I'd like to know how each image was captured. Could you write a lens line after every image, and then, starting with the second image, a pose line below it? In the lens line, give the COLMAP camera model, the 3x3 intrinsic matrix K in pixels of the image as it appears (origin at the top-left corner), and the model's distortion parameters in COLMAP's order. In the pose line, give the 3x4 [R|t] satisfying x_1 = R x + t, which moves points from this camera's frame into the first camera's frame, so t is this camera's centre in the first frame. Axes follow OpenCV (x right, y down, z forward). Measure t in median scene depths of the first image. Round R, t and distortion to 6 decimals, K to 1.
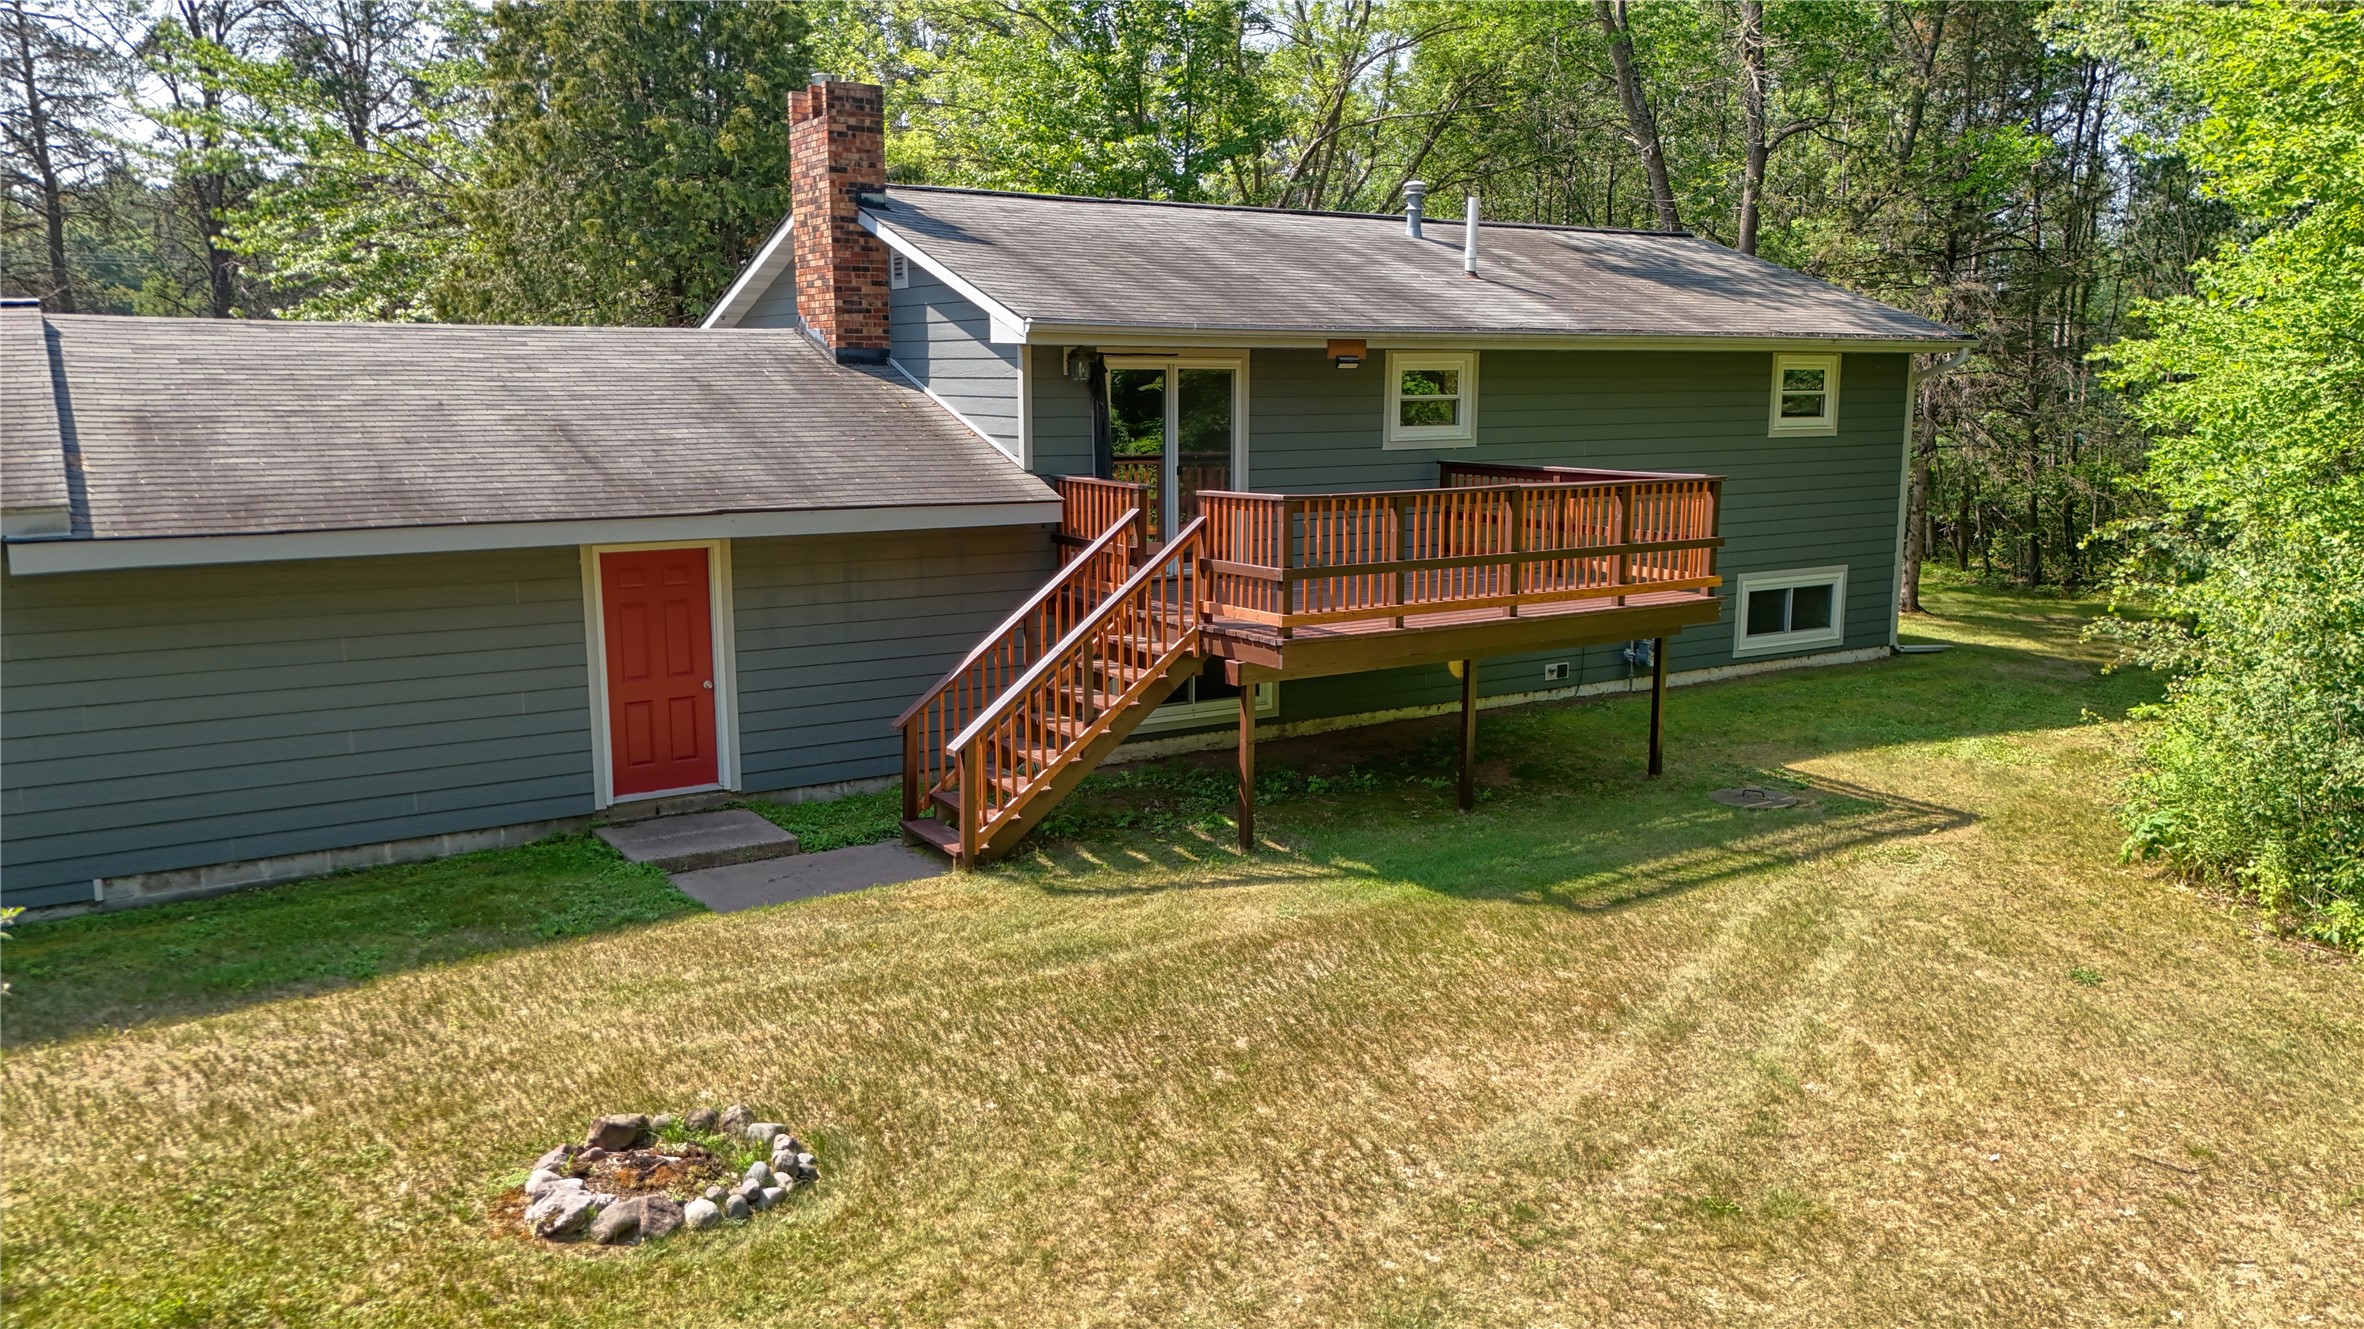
lens RADIAL K [[1768.6, 0, 1182.0], [0, 1768.6, 664.5], [0, 0, 1]] dist [0.059144, -0.058857]
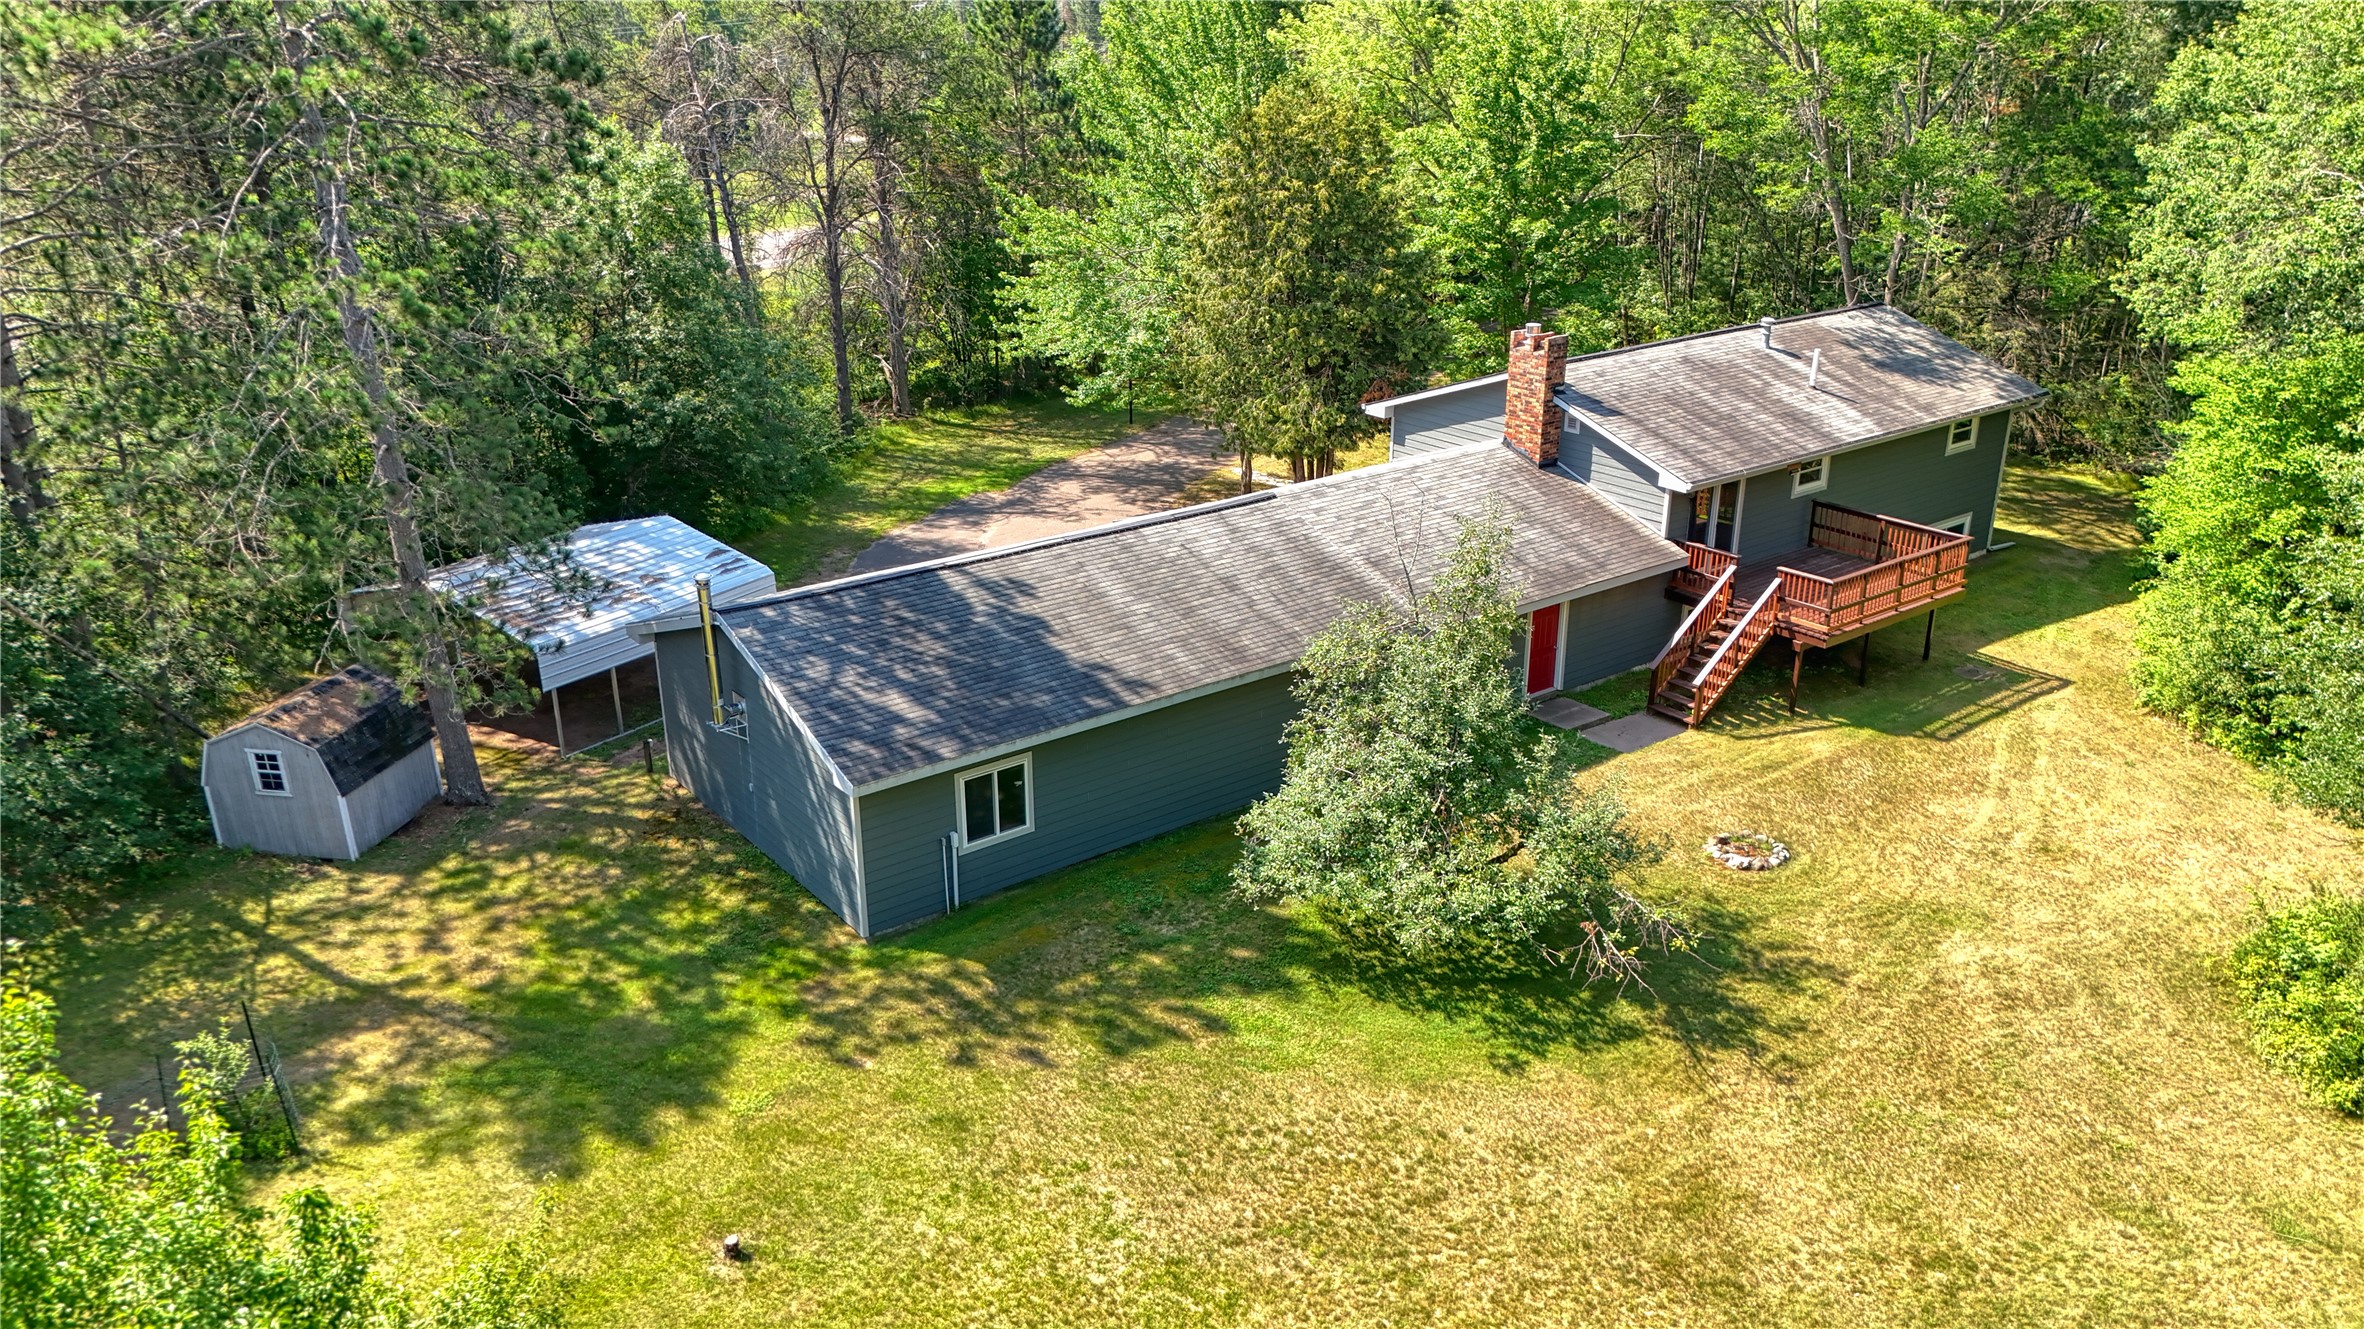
lens RADIAL K [[1753.4, 0, 1182.0], [0, 1753.4, 664.5], [0, 0, 1]] dist [0.048837, -0.068100]
pose [[0.997530, -0.029443, 0.063775, -0.924694], [0.016335, 0.980257, 0.197053, -0.440208], [-0.068318, -0.195524, 0.978316, -1.273314]]
